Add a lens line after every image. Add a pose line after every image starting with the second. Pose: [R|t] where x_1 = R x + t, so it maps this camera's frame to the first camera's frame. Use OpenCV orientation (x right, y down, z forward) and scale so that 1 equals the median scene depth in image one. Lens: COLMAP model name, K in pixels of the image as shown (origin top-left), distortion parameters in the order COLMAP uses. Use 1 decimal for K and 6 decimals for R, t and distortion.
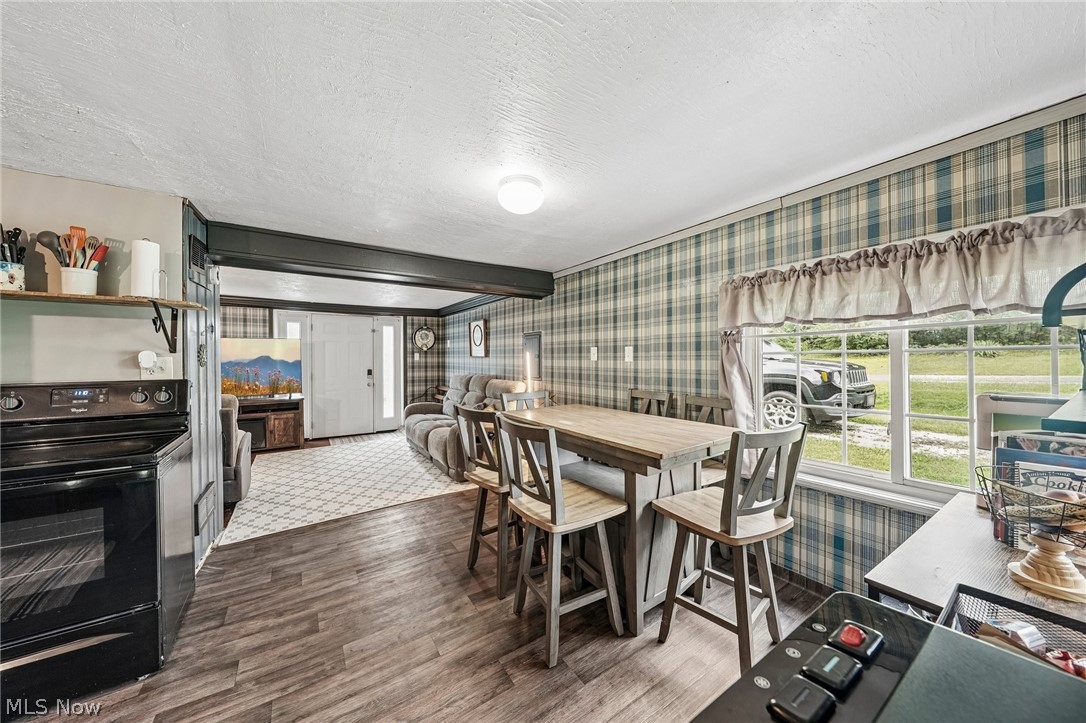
lens RADIAL K [[368.8, 0, 543.8], [0, 368.8, 359.9], [0, 0, 1]] dist [-0.001320, 0.000057]
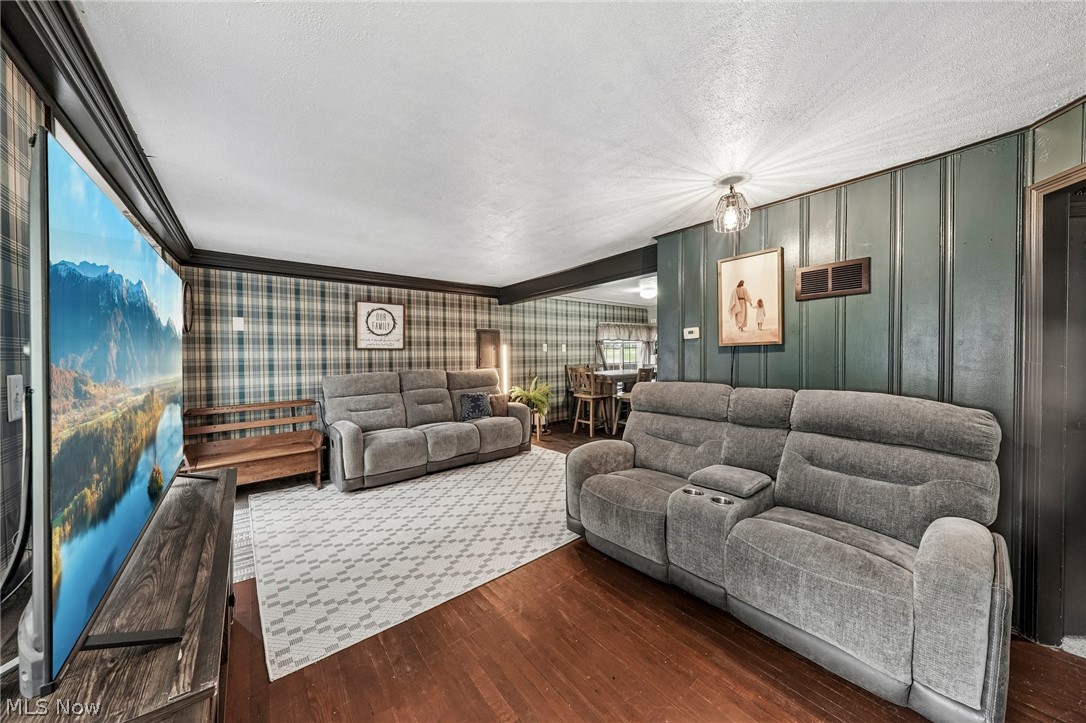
lens RADIAL K [[368.8, 0, 542.1], [0, 368.8, 356.6], [0, 0, 1]] dist [-0.001320, 0.000057]
pose [[-0.102129, -0.008037, 0.994739, -1.010871], [0.014240, 0.999853, 0.009540, 0.005832], [-0.994669, 0.015140, -0.102000, 0.750750]]
